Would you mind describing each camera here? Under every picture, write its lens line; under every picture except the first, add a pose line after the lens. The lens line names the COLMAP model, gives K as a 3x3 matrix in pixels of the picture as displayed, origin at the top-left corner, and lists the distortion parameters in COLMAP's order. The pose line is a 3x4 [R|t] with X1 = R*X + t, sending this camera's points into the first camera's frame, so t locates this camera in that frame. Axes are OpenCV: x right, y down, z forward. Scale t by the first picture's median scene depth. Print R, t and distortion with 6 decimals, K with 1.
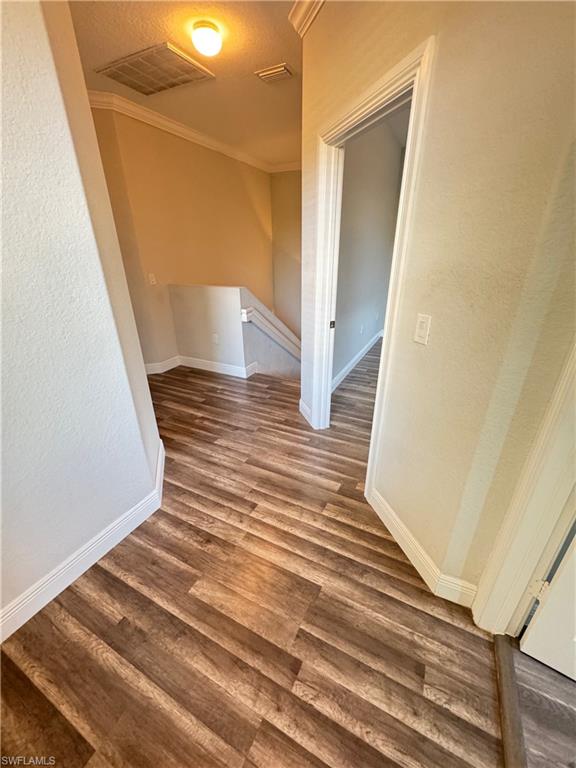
lens RADIAL K [[307.0, 0, 290.6], [0, 307.0, 387.2], [0, 0, 1]] dist [-0.001816, -0.000672]
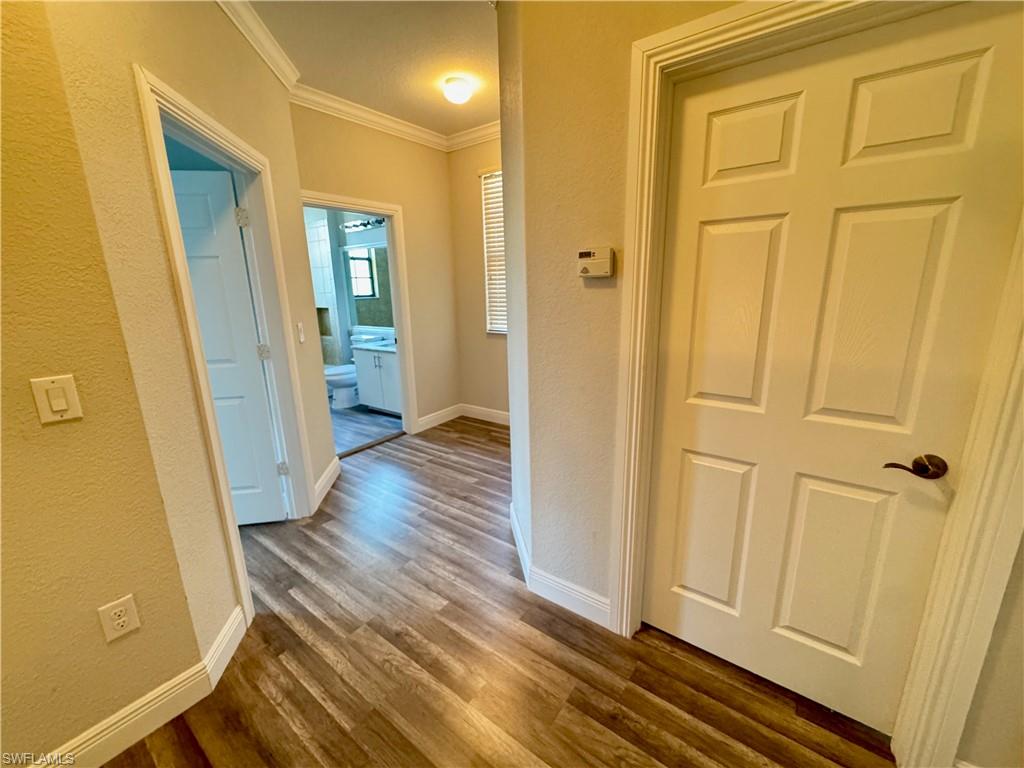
lens RADIAL K [[409.3, 0, 514.4], [0, 409.3, 379.8], [0, 0, 1]] dist [-0.001816, -0.000672]
pose [[-0.987058, -0.005821, 0.160259, -0.606223], [0.092349, 0.796372, 0.597715, -0.719014], [-0.131105, 0.604779, -0.785528, 1.653958]]
